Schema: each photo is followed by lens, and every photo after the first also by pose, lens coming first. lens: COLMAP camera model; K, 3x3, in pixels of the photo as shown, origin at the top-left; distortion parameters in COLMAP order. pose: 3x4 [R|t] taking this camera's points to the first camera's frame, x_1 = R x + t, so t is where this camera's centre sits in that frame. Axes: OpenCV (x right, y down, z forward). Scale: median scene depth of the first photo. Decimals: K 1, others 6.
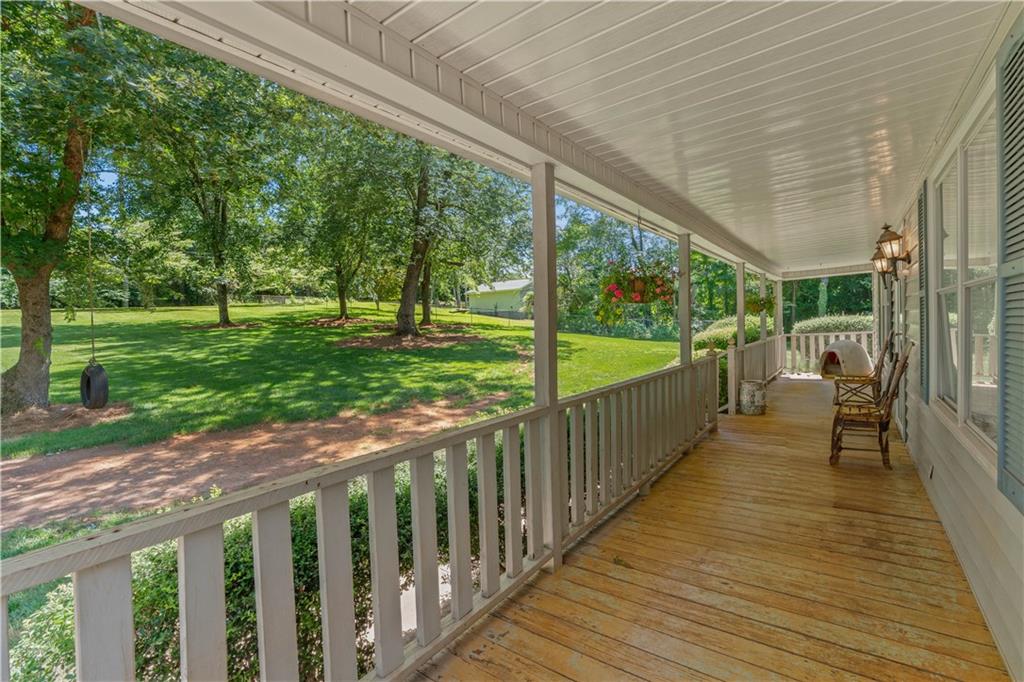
lens RADIAL K [[479.4, 0, 515.4], [0, 479.4, 331.2], [0, 0, 1]] dist [-0.000189, 0.000244]
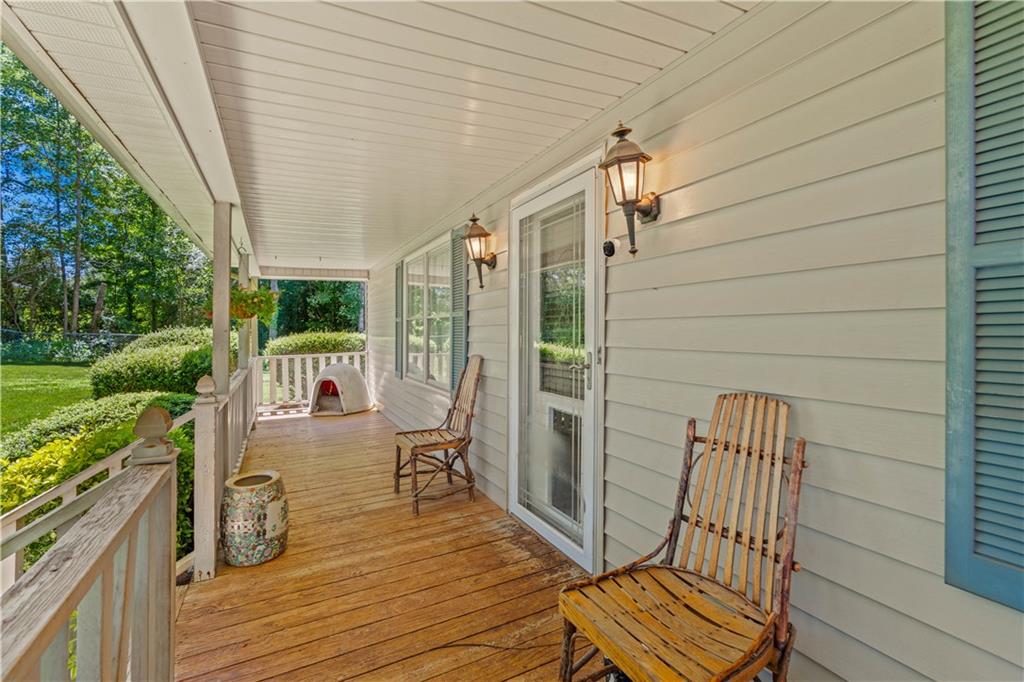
lens RADIAL K [[479.4, 0, 515.4], [0, 479.4, 331.2], [0, 0, 1]] dist [-0.000189, 0.000244]
pose [[0.481351, 0.031743, 0.875953, 0.143943], [-0.001388, 0.999370, -0.035453, -0.005989], [-0.876527, 0.015850, 0.481092, 0.371802]]
